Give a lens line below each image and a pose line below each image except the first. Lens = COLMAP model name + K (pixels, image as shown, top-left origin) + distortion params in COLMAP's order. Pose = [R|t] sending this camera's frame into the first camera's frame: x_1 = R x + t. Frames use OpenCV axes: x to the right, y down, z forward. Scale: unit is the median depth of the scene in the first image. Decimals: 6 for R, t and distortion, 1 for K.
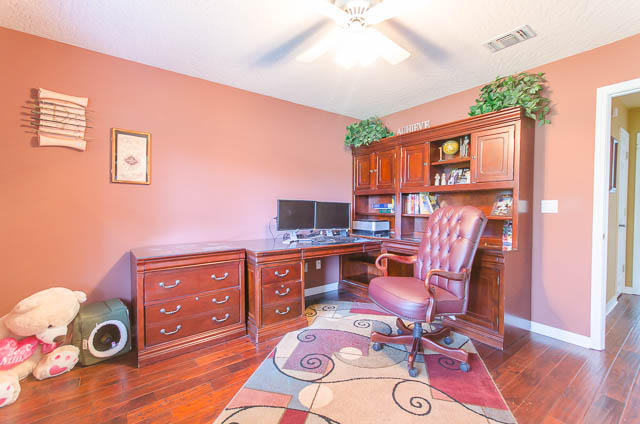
lens RADIAL K [[289.2, 0, 317.6], [0, 289.2, 210.6], [0, 0, 1]] dist [0.028241, 0.000210]
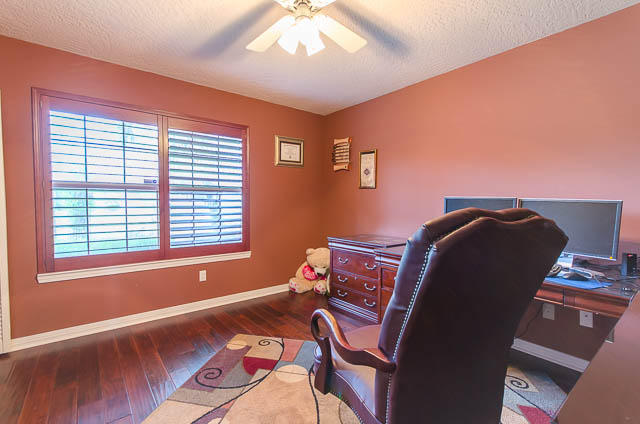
lens RADIAL K [[289.2, 0, 317.4], [0, 289.2, 213.3], [0, 0, 1]] dist [0.028241, 0.000210]
pose [[0.056076, 0.034658, -0.997825, 0.765802], [-0.035112, 0.998848, 0.032720, -0.010294], [0.997809, 0.033201, 0.057228, 0.714889]]
